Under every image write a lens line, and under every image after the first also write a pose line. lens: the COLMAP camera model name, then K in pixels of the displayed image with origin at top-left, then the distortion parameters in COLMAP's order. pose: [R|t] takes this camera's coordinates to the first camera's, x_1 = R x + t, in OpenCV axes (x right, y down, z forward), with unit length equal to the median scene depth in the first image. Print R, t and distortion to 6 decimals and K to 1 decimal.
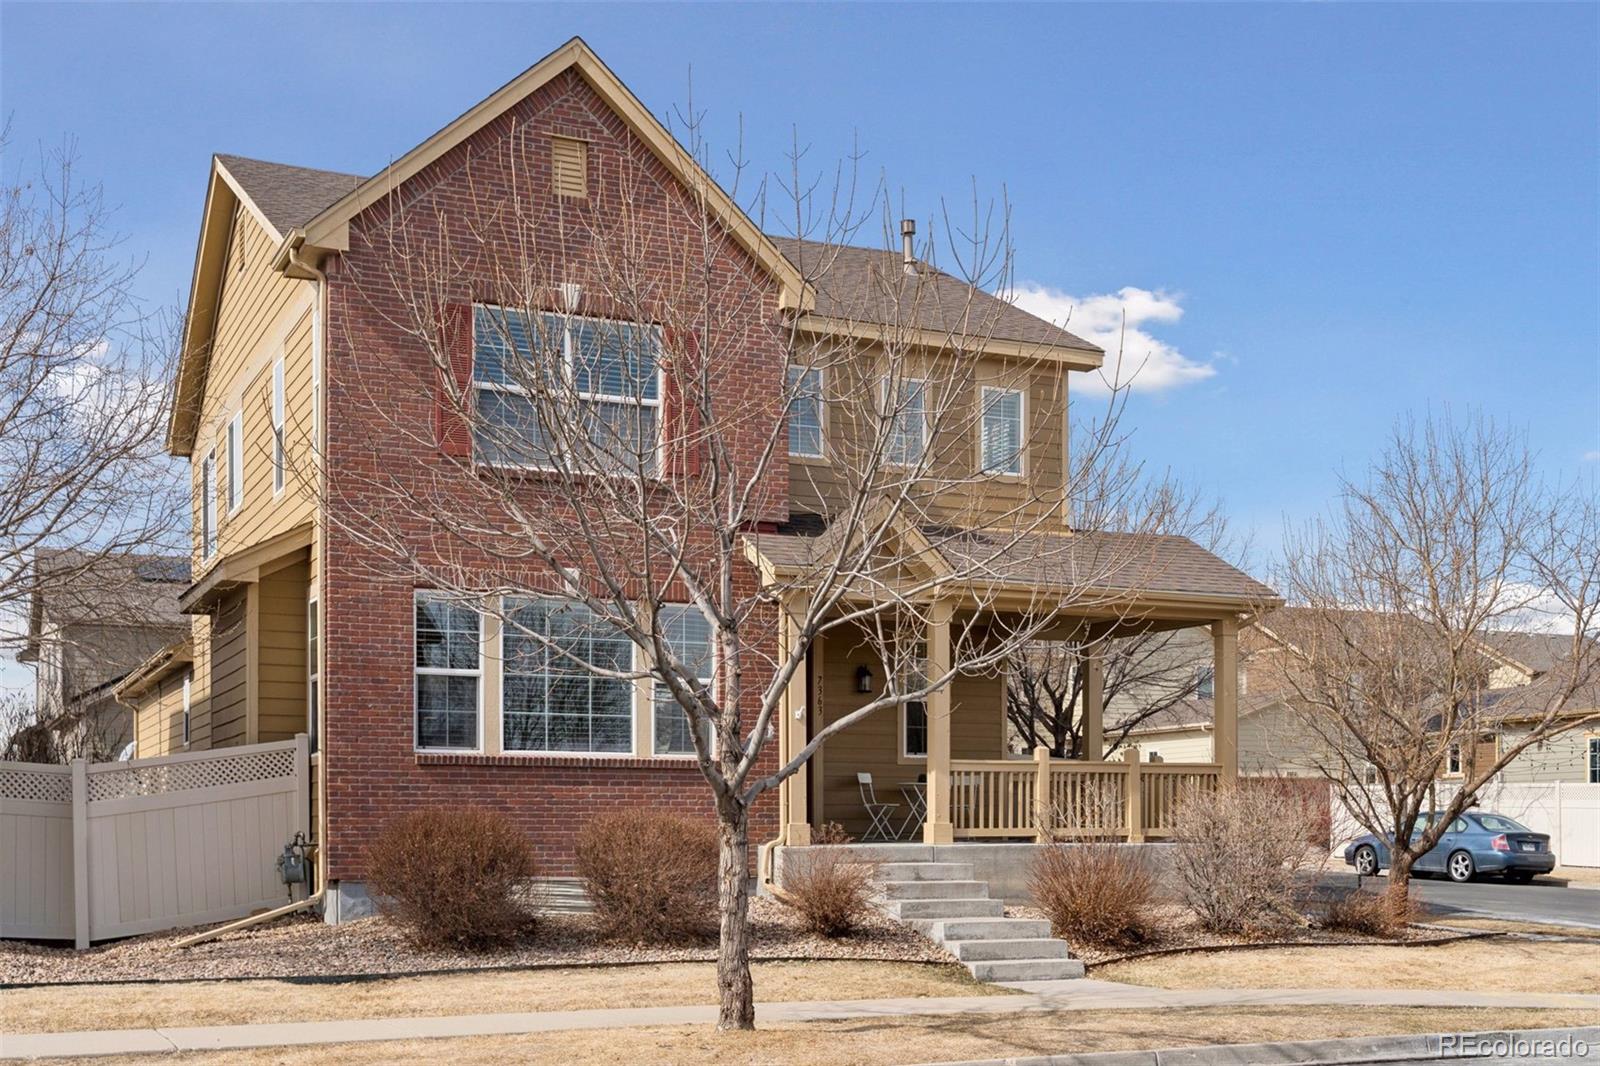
lens RADIAL K [[1898.4, 0, 800.2], [0, 1898.4, 531.9], [0, 0, 1]] dist [-0.011209, 0.000000]
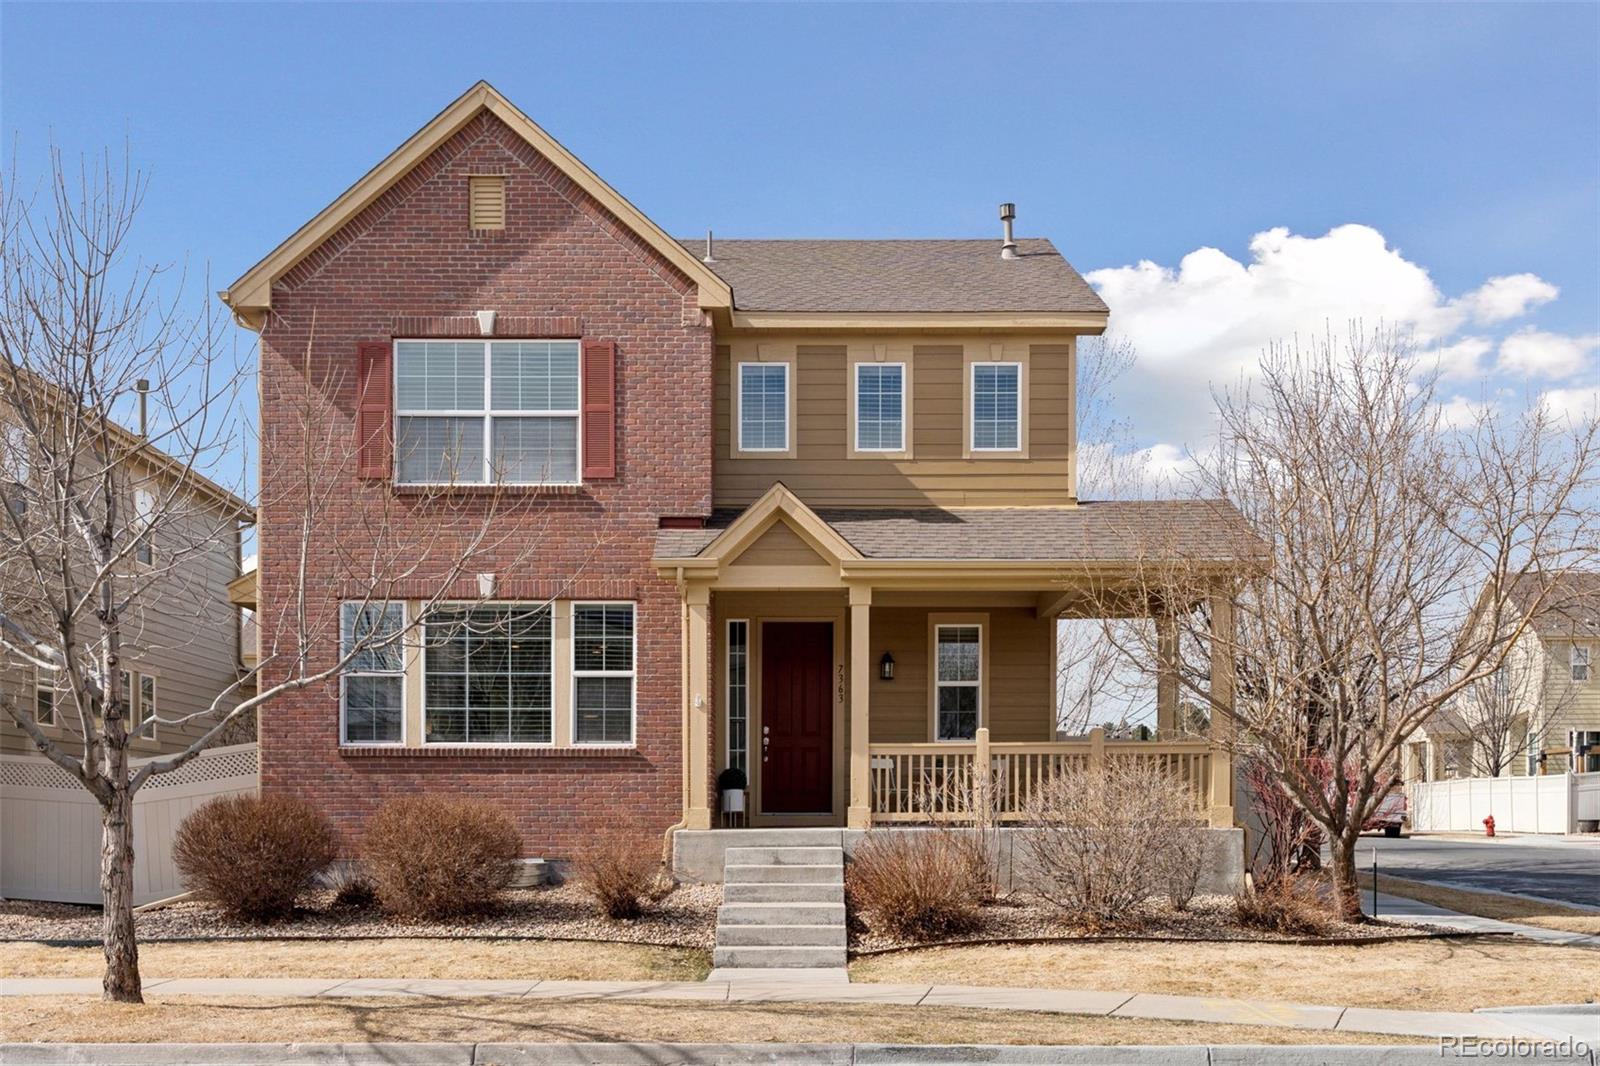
lens RADIAL K [[1694.0, 0, 801.4], [0, 1694.0, 604.1], [0, 0, 1]] dist [-0.021361, 0.000000]
pose [[0.908628, -0.053668, -0.414143, 0.439487], [0.066025, 0.997697, 0.015569, 0.033193], [0.412354, -0.041490, 0.910079, 0.195617]]
